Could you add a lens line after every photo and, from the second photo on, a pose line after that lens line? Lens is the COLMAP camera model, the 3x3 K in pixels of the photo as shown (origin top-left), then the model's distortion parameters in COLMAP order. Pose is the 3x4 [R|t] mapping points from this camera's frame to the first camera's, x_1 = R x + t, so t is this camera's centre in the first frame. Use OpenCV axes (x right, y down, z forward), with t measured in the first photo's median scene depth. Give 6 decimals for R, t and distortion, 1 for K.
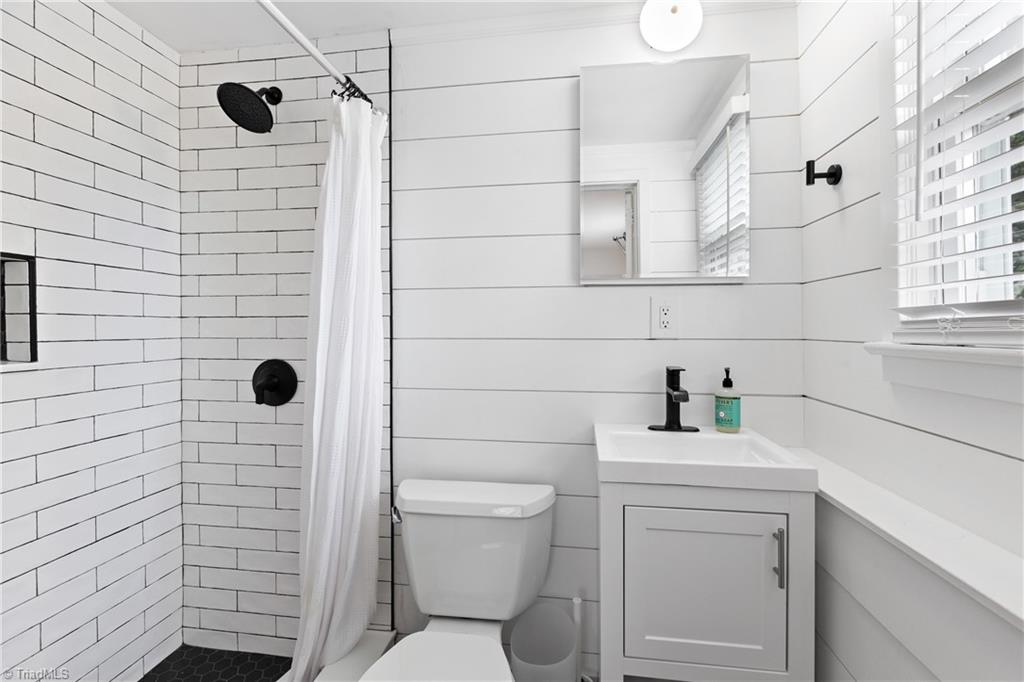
lens RADIAL K [[455.7, 0, 512.0], [0, 455.7, 341.0], [0, 0, 1]] dist [-0.002611, -0.000487]
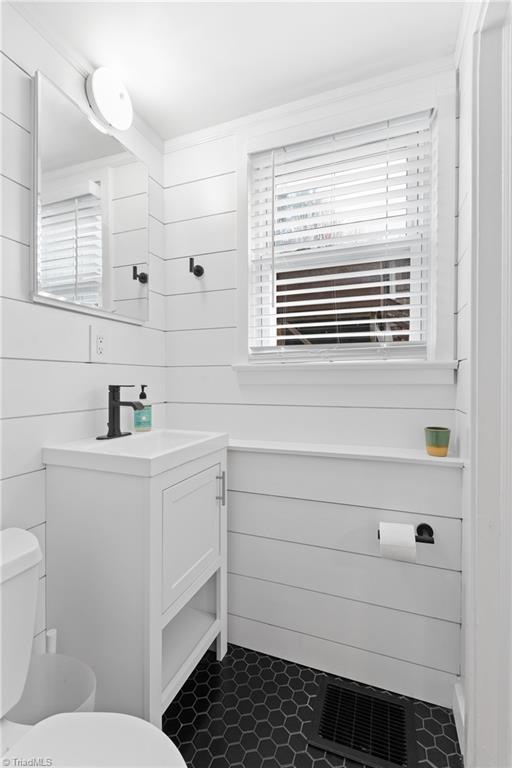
lens RADIAL K [[350.4, 0, 256.0], [0, 350.4, 384.0], [0, 0, 1]] dist [0.000376, -0.000417]
pose [[0.228777, -0.012473, 0.973399, -0.485951], [0.027233, 0.999609, 0.006408, 0.059417], [-0.973098, 0.025043, 0.229027, 0.422657]]
